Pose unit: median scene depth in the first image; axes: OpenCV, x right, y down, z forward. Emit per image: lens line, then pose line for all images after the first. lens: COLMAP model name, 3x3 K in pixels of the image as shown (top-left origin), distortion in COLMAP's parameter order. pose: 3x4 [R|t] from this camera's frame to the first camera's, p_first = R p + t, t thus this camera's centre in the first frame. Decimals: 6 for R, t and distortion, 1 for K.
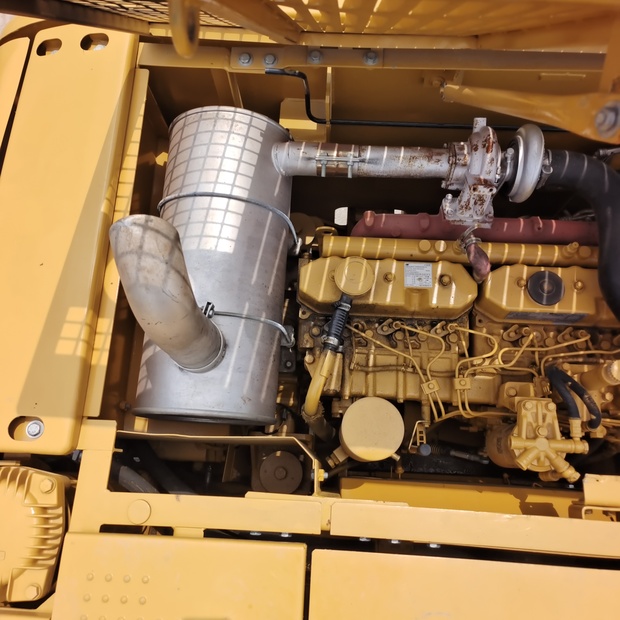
lens RADIAL K [[549.6, 0, 290.8], [0, 549.6, 330.9], [0, 0, 1]] dist [0.007680, 0.013540]
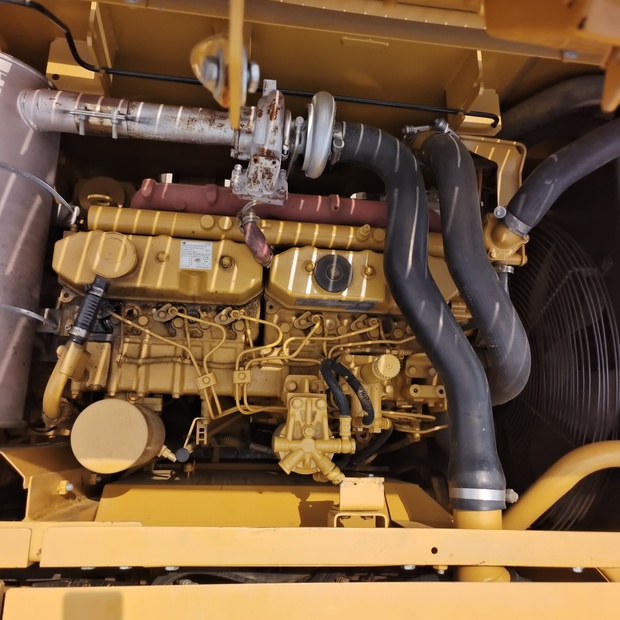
lens RADIAL K [[549.6, 0, 290.8], [0, 549.6, 330.9], [0, 0, 1]] dist [0.007680, 0.013540]
pose [[0.984893, 0.002834, 0.173139, 0.227078], [-0.012744, 0.998341, 0.056156, -0.031242], [-0.172692, -0.057514, 0.983295, 0.094134]]
